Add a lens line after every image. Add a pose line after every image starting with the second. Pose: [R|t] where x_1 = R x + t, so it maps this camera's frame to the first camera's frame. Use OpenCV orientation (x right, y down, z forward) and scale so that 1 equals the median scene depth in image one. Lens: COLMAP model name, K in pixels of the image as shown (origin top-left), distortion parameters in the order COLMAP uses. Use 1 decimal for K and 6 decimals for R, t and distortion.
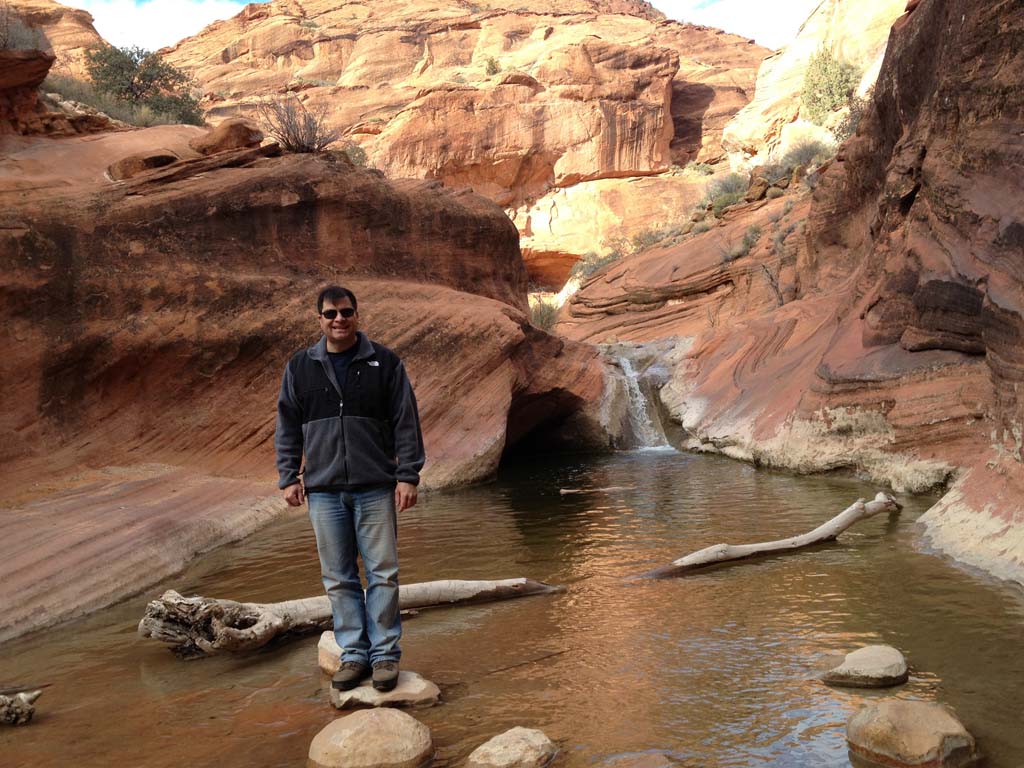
lens RADIAL K [[965.0, 0, 504.9], [0, 965.0, 382.6], [0, 0, 1]] dist [0.033631, 0.000000]
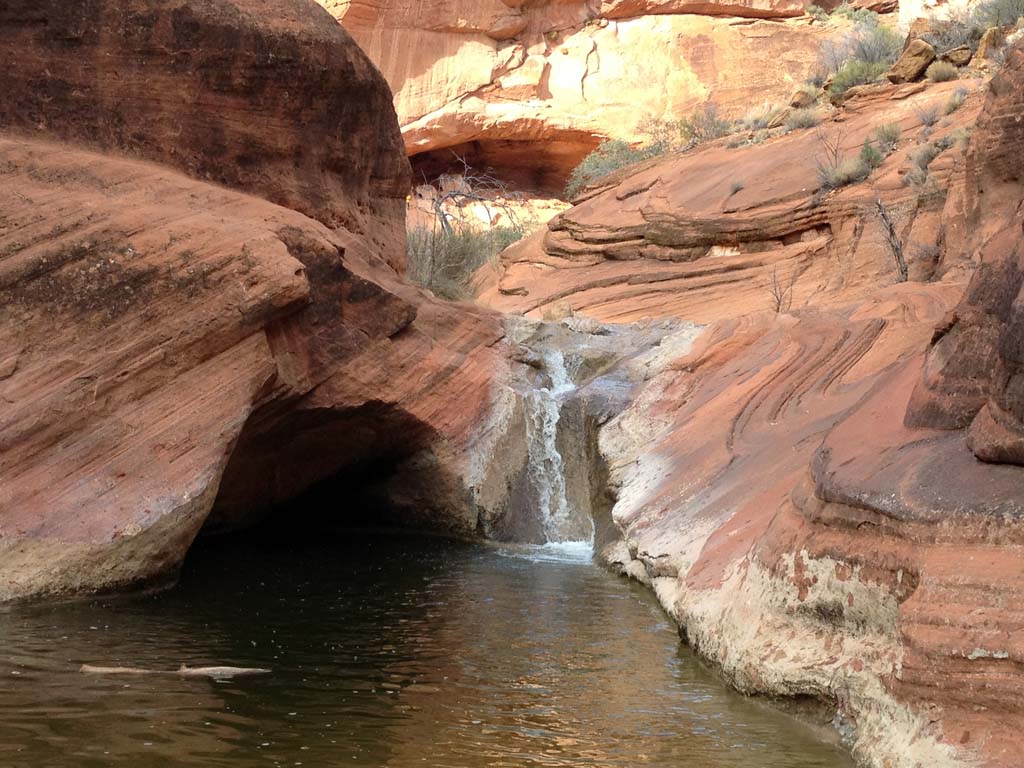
lens RADIAL K [[1654.1, 0, 527.8], [0, 1654.1, 396.5], [0, 0, 1]] dist [0.071954, 0.000000]
pose [[0.992101, 0.123572, 0.021562, 0.127510], [-0.124154, 0.991865, 0.028103, -0.034550], [-0.017914, -0.030558, 0.999372, 0.176085]]
